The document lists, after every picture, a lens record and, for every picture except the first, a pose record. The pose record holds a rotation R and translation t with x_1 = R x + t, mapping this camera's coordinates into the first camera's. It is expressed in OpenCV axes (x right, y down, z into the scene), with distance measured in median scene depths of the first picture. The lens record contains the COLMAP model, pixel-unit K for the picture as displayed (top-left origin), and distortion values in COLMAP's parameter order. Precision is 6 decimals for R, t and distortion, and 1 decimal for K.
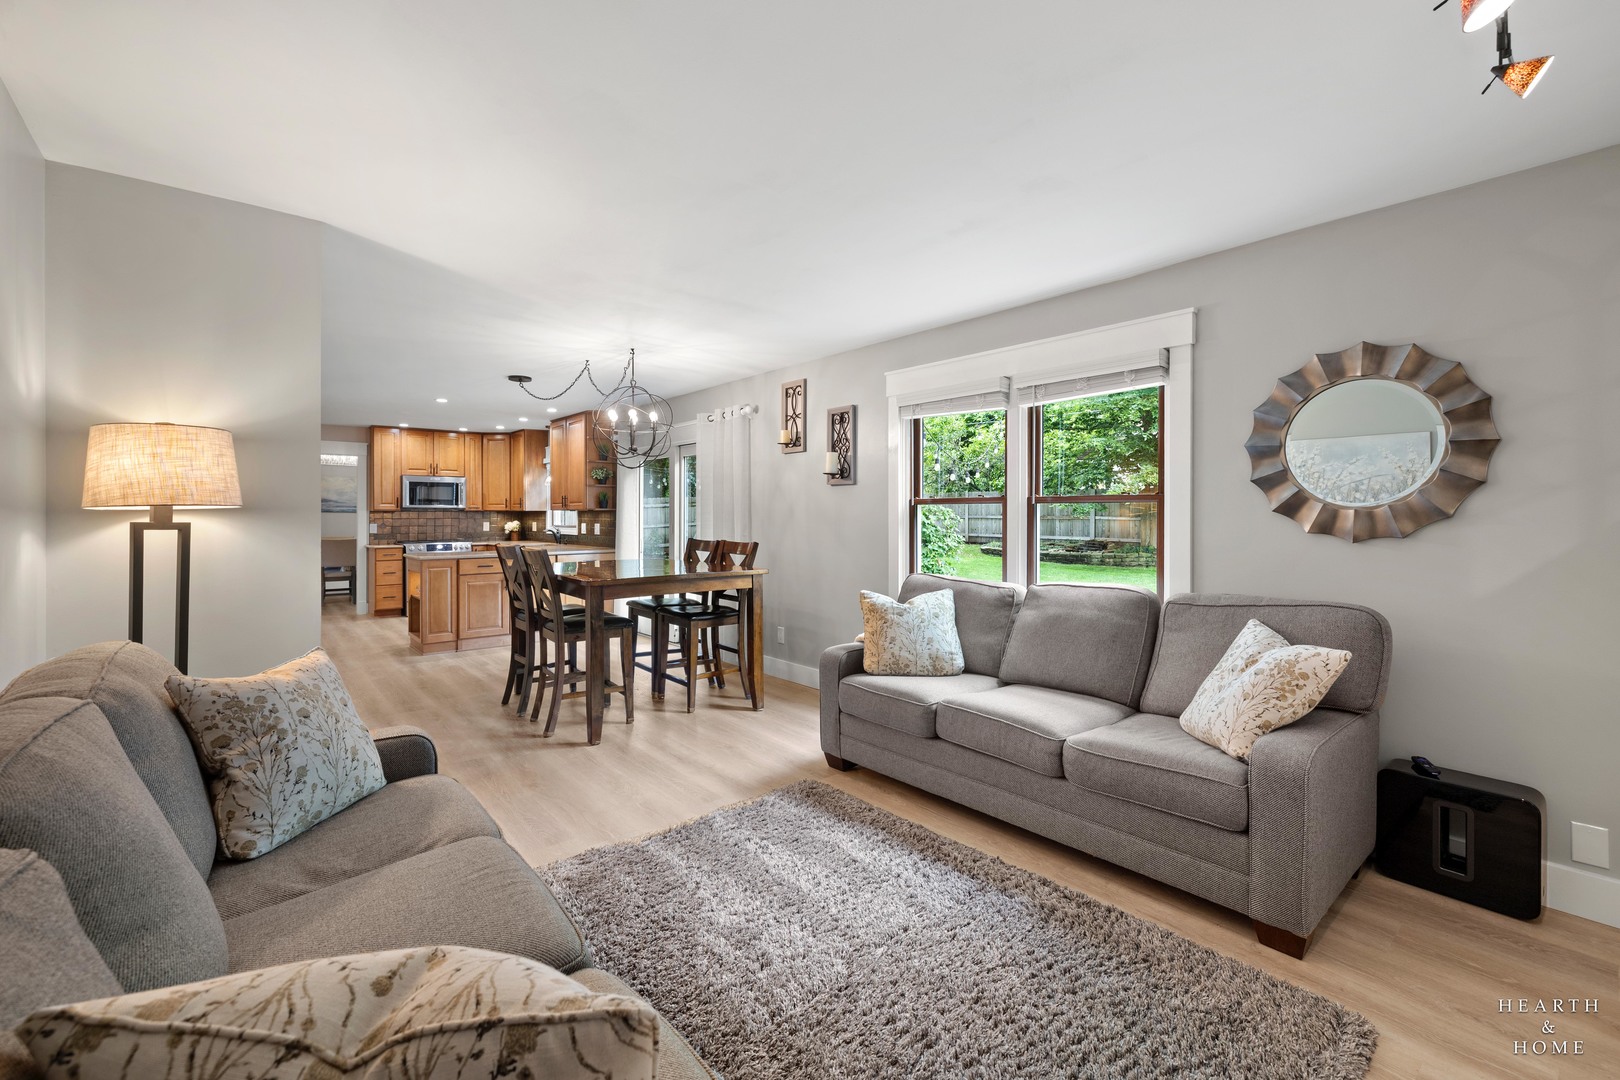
lens RADIAL K [[686.7, 0, 809.8], [0, 686.7, 513.4], [0, 0, 1]] dist [0.001496, 0.000114]
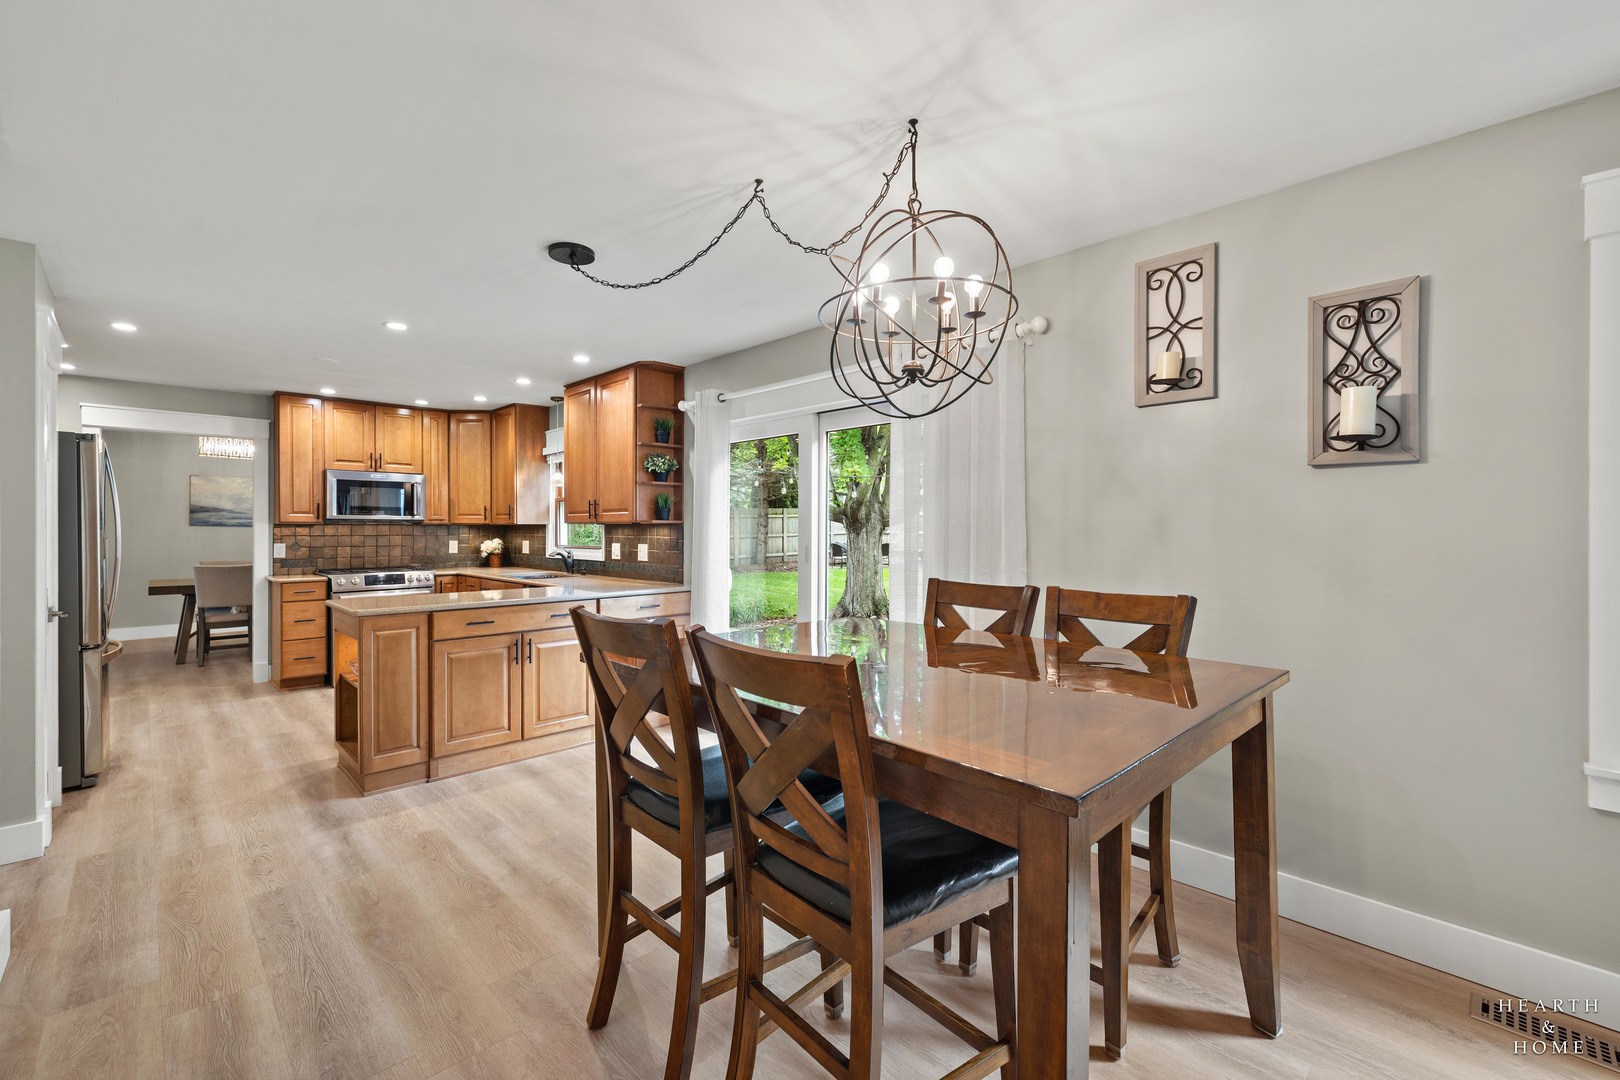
lens RADIAL K [[680.9, 0, 805.0], [0, 680.9, 531.1], [0, 0, 1]] dist [0.003213, 0.000390]
pose [[0.997348, 0.001166, 0.072767, -0.186341], [-0.001439, 0.999992, 0.003702, 0.000087], [-0.072762, -0.003797, 0.997342, 0.320918]]
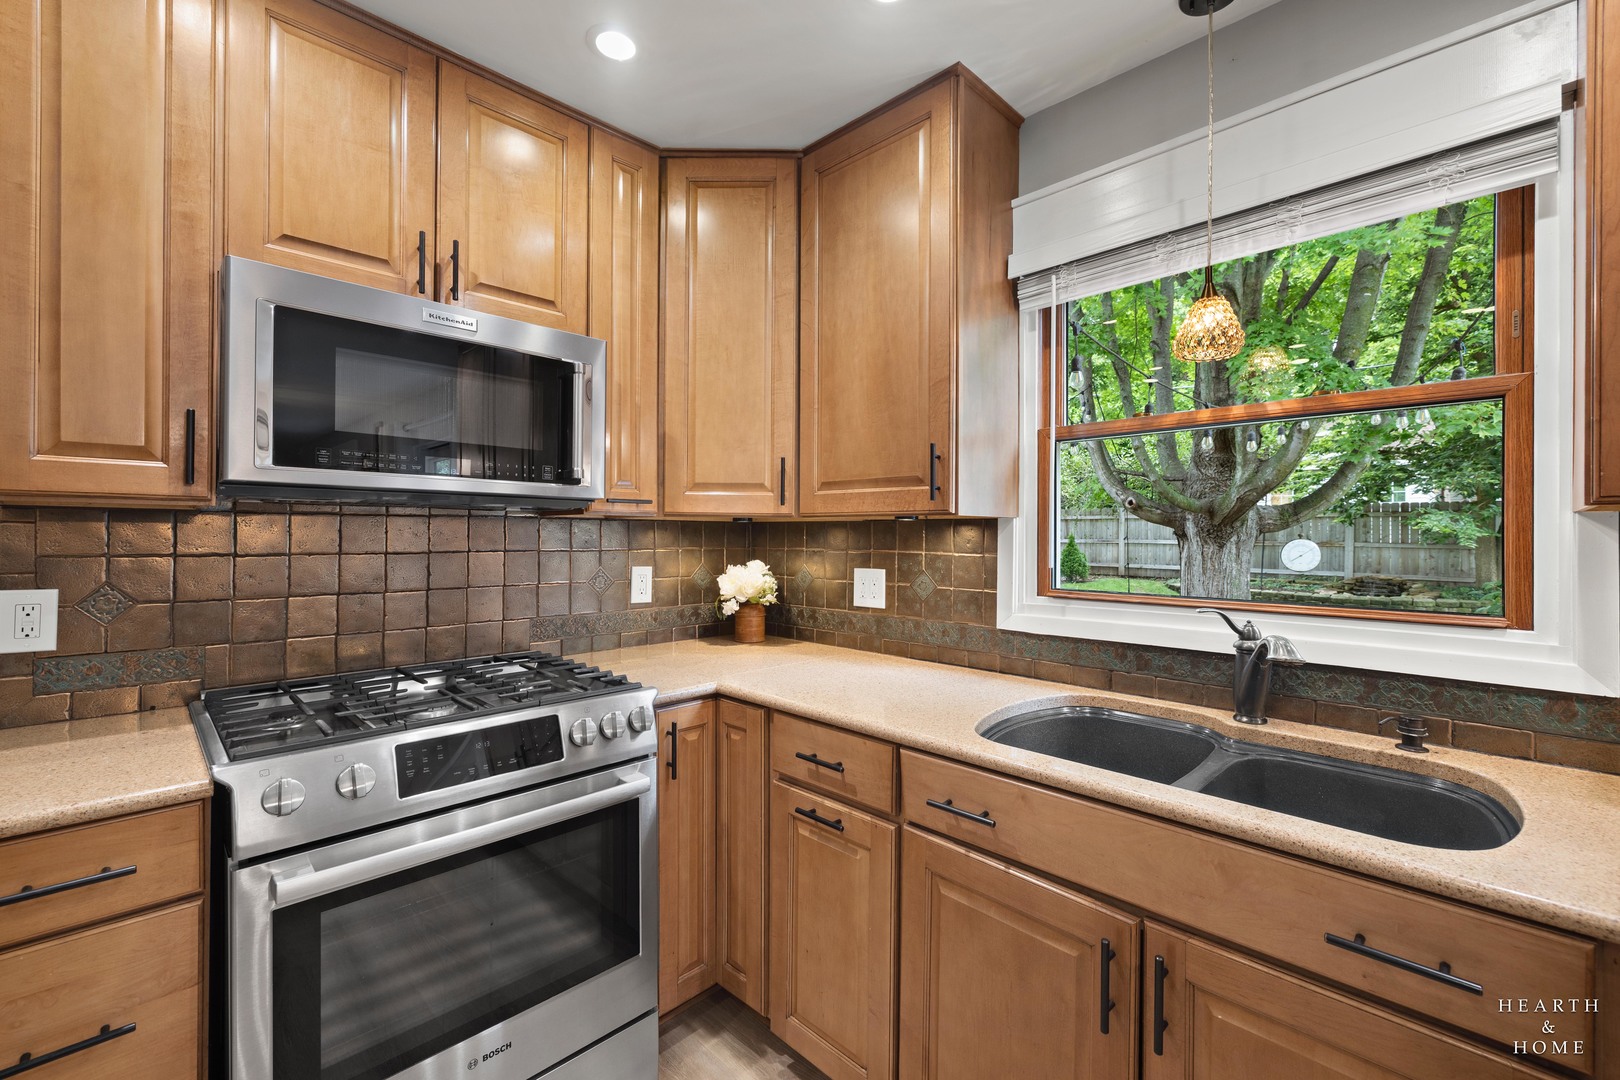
lens RADIAL K [[680.9, 0, 805.0], [0, 680.9, 531.1], [0, 0, 1]] dist [0.003213, 0.000390]
pose [[0.996642, 0.010973, 0.081138, -0.487264], [-0.010822, 0.999939, -0.002304, 0.000656], [-0.081158, 0.001419, 0.996700, 0.854784]]
